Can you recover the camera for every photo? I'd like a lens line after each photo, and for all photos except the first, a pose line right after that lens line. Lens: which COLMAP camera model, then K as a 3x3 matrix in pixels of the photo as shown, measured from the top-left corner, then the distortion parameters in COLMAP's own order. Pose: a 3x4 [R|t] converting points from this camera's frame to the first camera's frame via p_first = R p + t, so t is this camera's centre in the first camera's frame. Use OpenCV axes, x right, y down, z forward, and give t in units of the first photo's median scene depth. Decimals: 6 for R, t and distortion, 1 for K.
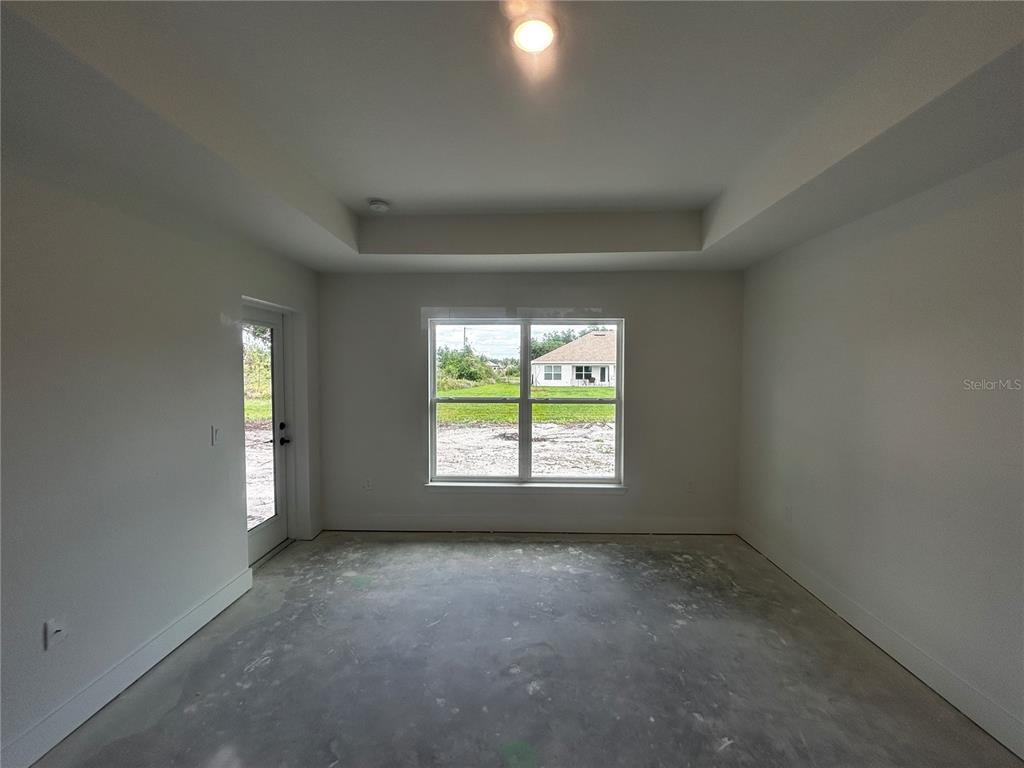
lens RADIAL K [[413.1, 0, 504.0], [0, 413.1, 378.6], [0, 0, 1]] dist [-0.000591, 0.001829]
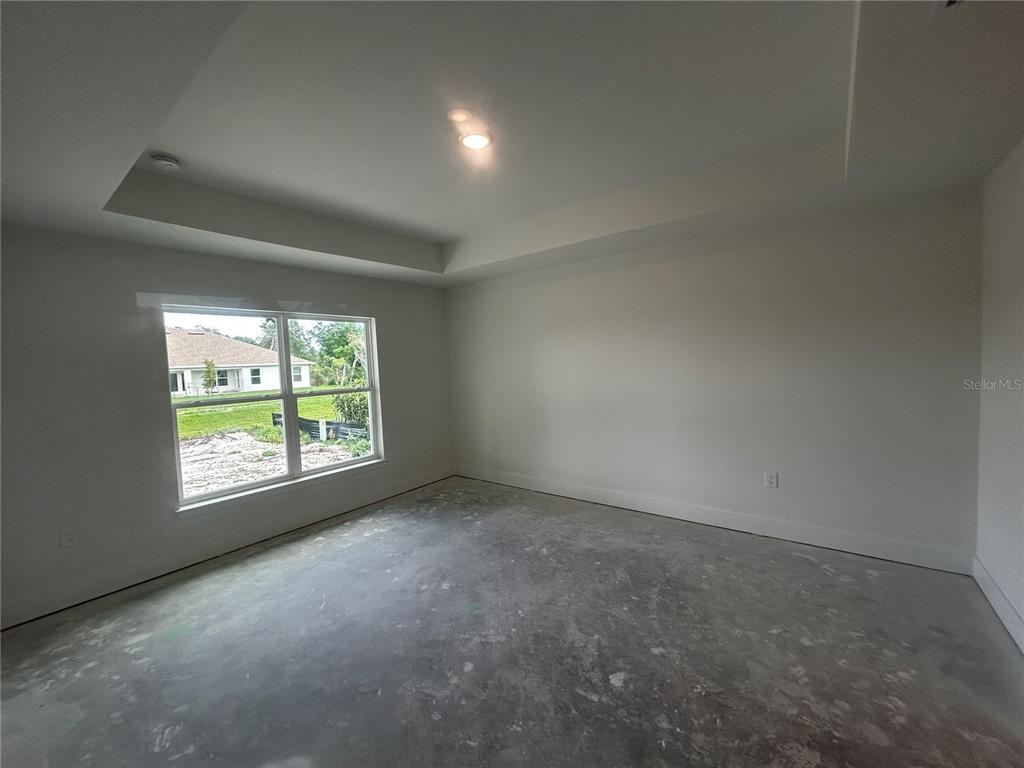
lens RADIAL K [[413.1, 0, 509.8], [0, 413.1, 377.0], [0, 0, 1]] dist [-0.000591, 0.001829]
pose [[0.586891, -0.056022, 0.807726, -0.510455], [0.062855, 0.997745, 0.023531, 0.021790], [-0.807223, 0.036959, 0.589088, -0.003517]]
